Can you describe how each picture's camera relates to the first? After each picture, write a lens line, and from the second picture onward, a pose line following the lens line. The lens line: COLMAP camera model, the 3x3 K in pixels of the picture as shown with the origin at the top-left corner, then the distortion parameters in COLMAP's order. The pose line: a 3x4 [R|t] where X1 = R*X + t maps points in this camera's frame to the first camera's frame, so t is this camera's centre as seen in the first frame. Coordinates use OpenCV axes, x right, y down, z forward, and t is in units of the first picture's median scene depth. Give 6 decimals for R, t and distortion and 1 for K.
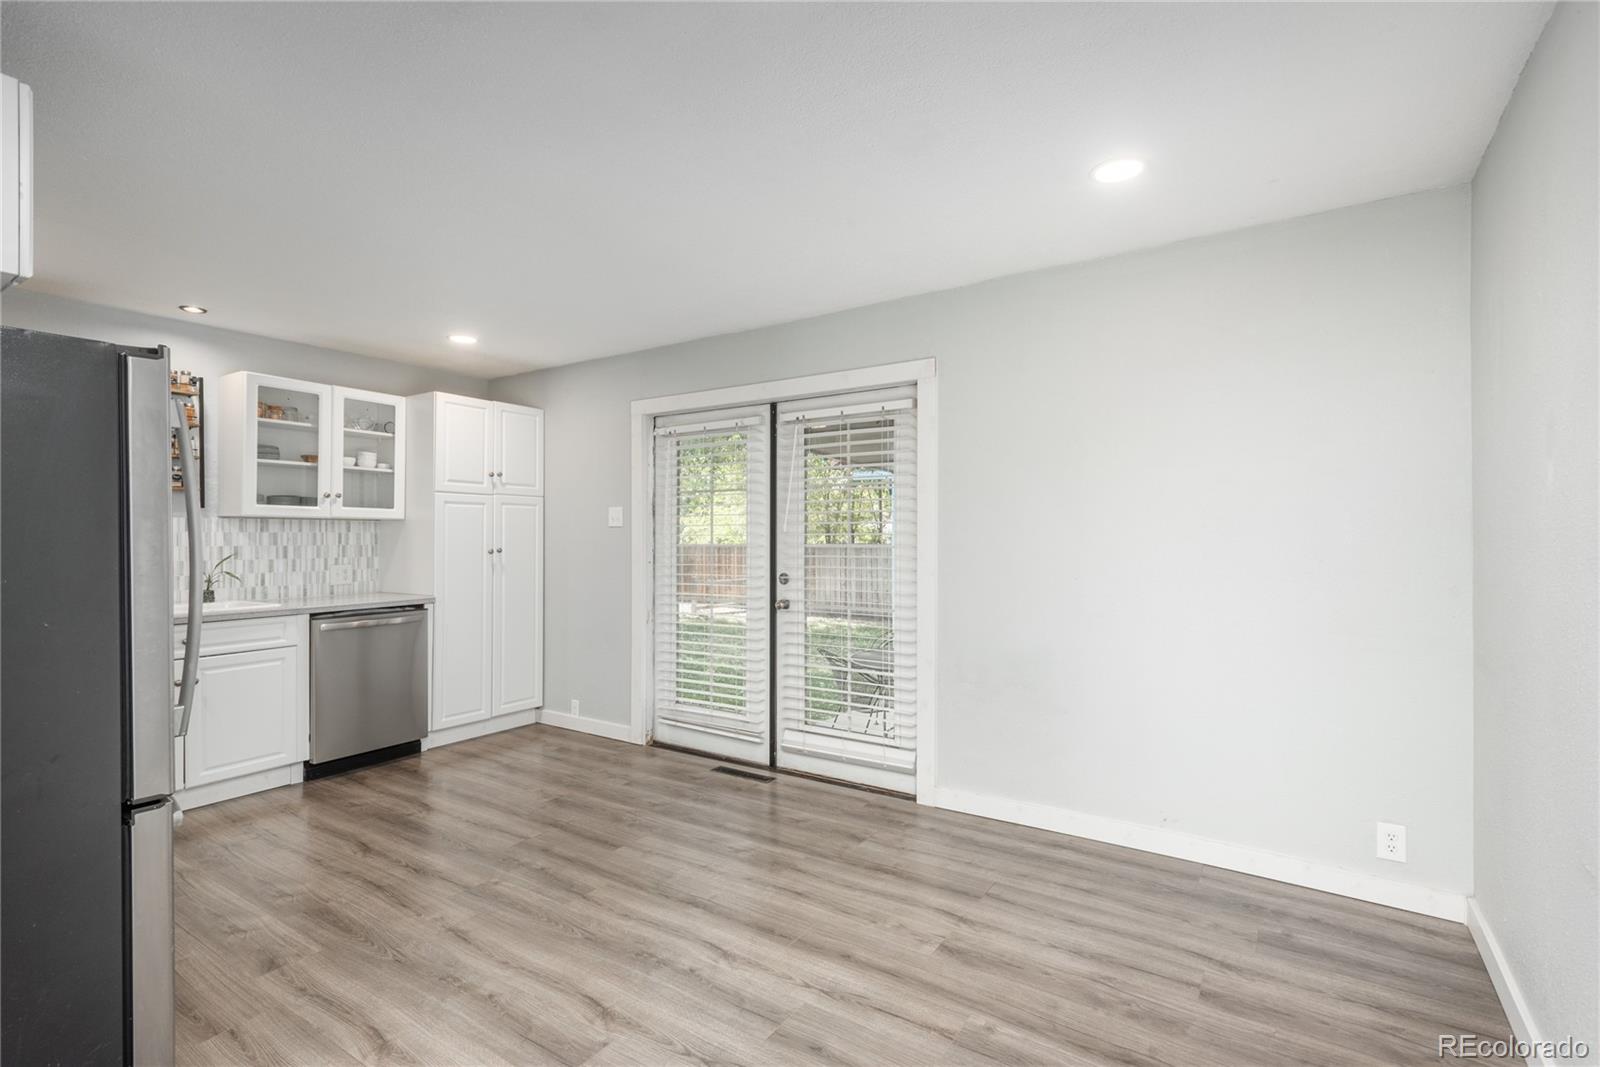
lens RADIAL K [[740.3, 0, 800.0], [0, 740.3, 533.5], [0, 0, 1]] dist [0.010212, -0.000072]
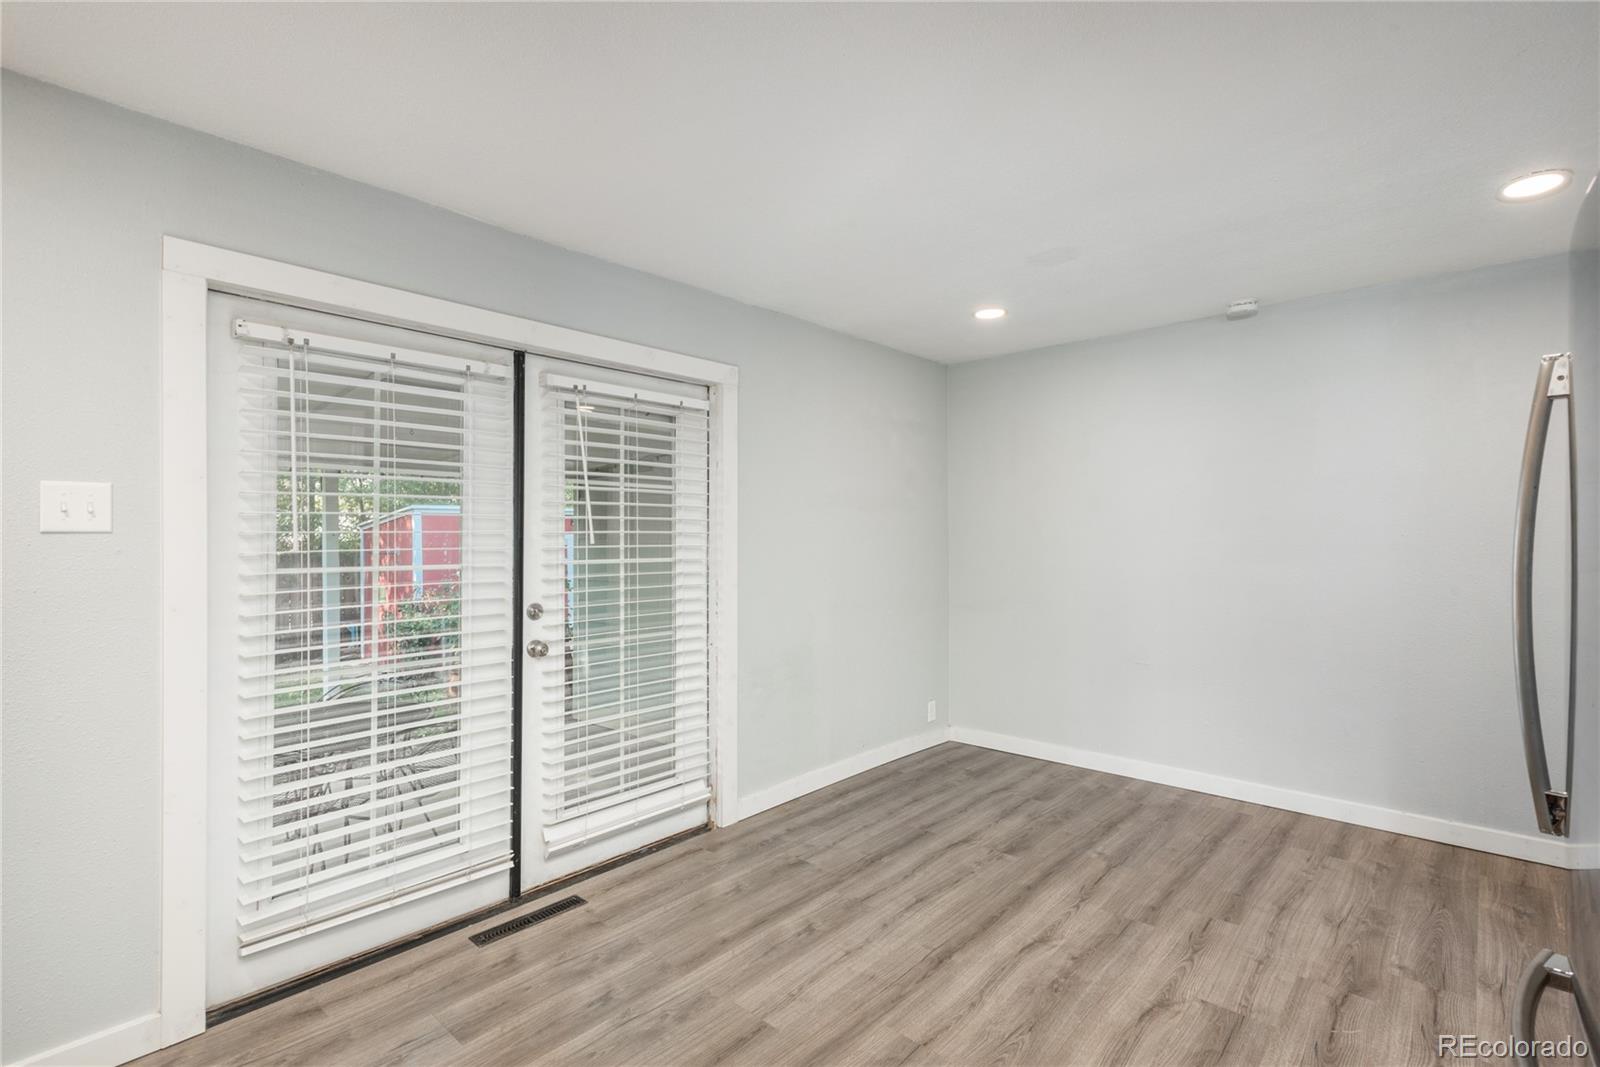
lens RADIAL K [[751.0, 0, 800.0], [0, 751.0, 533.5], [0, 0, 1]] dist [0.014447, -0.000789]
pose [[0.146409, 0.008413, 0.989188, -0.704239], [0.002627, 0.999957, -0.008894, -0.004537], [-0.989221, 0.003901, 0.146381, 0.678725]]
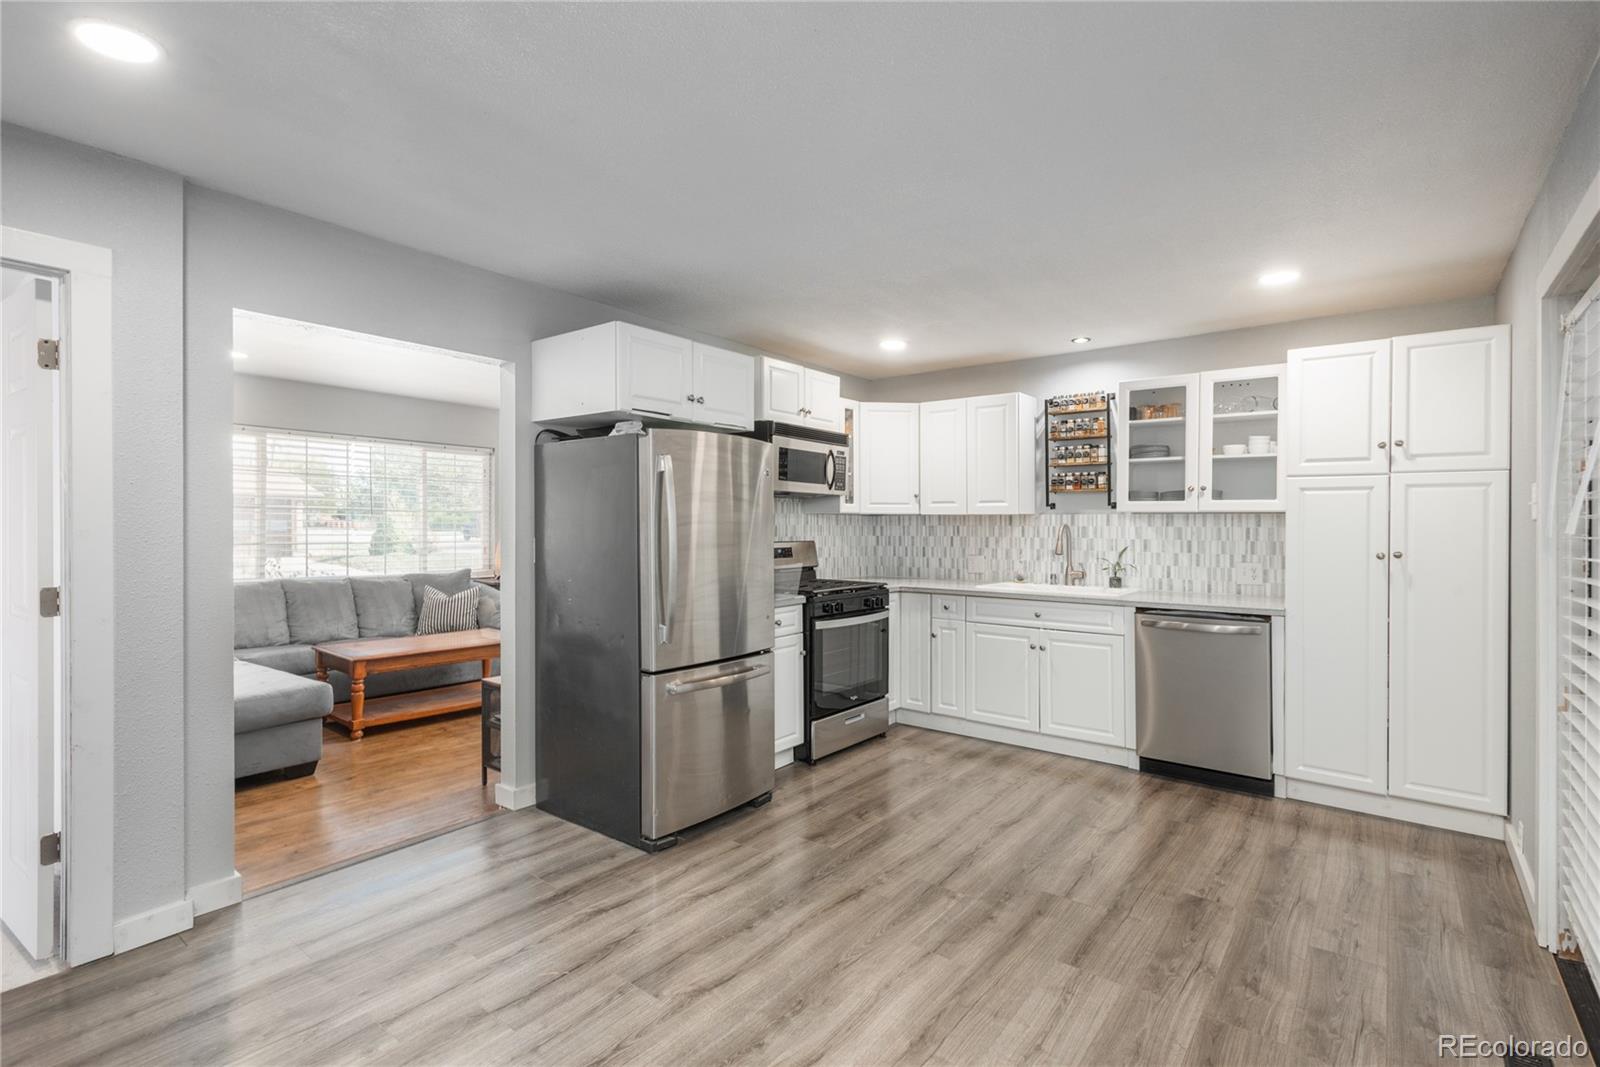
lens RADIAL K [[740.3, 0, 800.0], [0, 740.3, 533.5], [0, 0, 1]] dist [0.010212, -0.000072]
pose [[-0.073718, 0.014635, -0.997172, 0.385899], [-0.000627, 0.999891, 0.014722, -0.007743], [0.997279, 0.001711, -0.073700, 0.613160]]
